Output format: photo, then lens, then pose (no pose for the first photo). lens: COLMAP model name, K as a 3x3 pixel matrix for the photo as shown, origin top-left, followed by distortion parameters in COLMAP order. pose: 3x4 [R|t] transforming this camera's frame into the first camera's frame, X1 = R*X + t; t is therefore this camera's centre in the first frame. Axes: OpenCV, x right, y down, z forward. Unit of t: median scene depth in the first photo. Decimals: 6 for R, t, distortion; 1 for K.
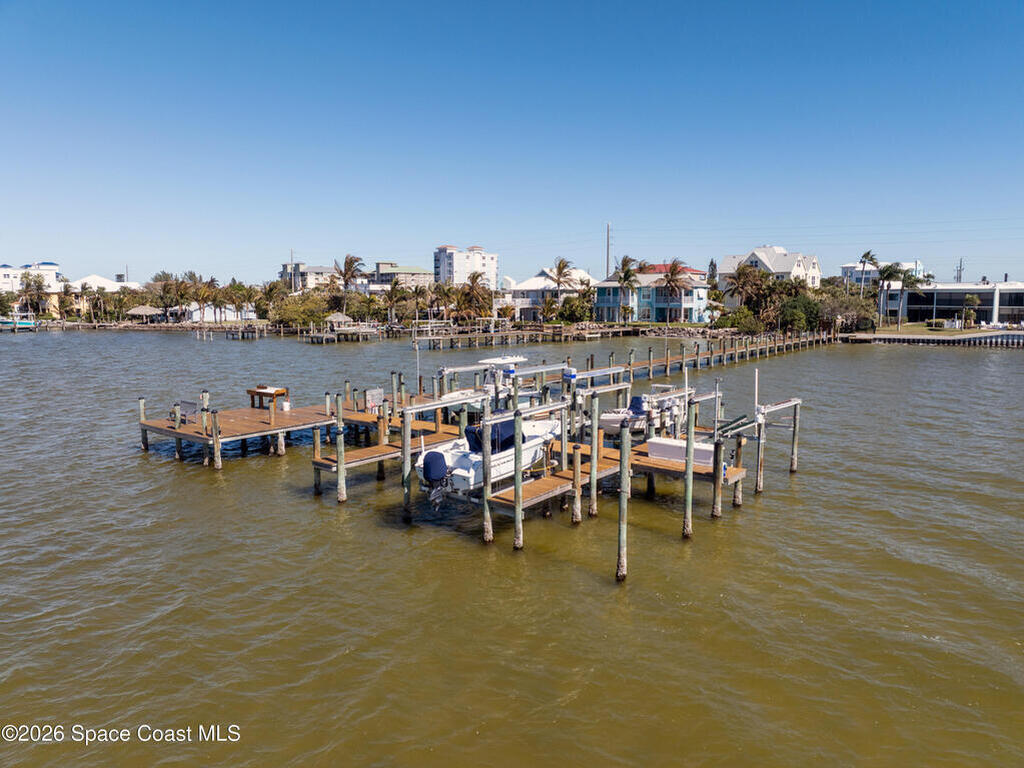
lens RADIAL K [[720.6, 0, 512.0], [0, 720.6, 384.0], [0, 0, 1]] dist [-0.030769, -0.009992]
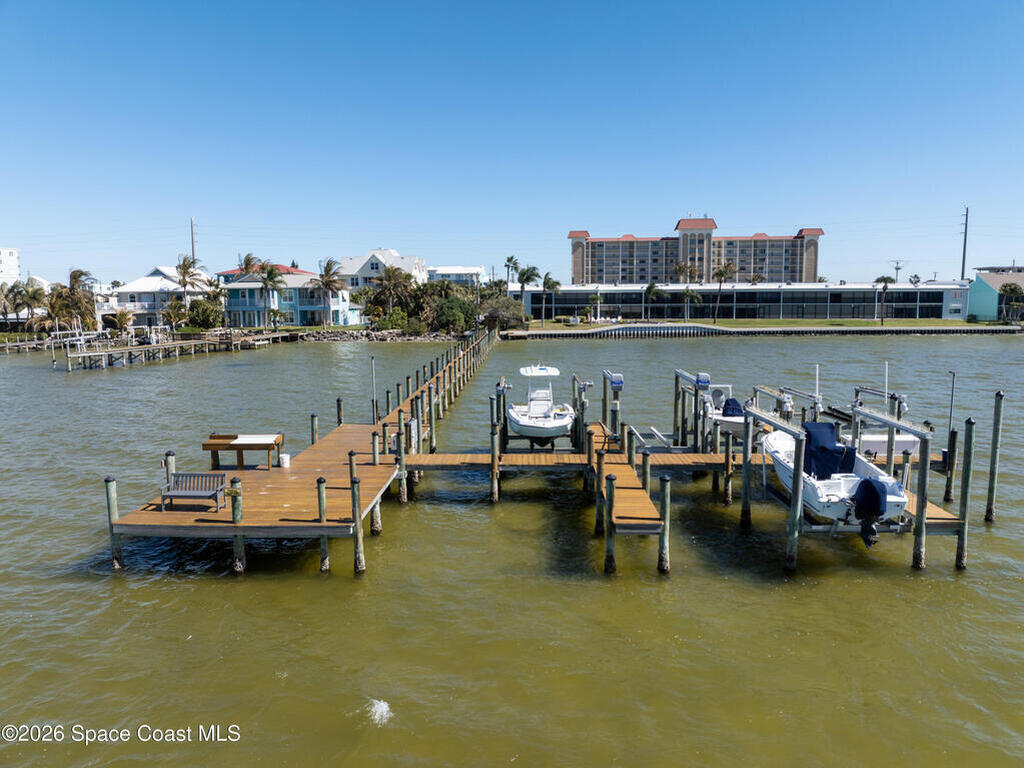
lens RADIAL K [[720.6, 0, 512.0], [0, 720.6, 384.0], [0, 0, 1]] dist [-0.030769, -0.009992]
pose [[0.803176, -0.073665, 0.591170, -0.151664], [0.075631, 0.996905, 0.021470, -0.010945], [-0.590922, 0.027466, 0.806261, 0.093890]]
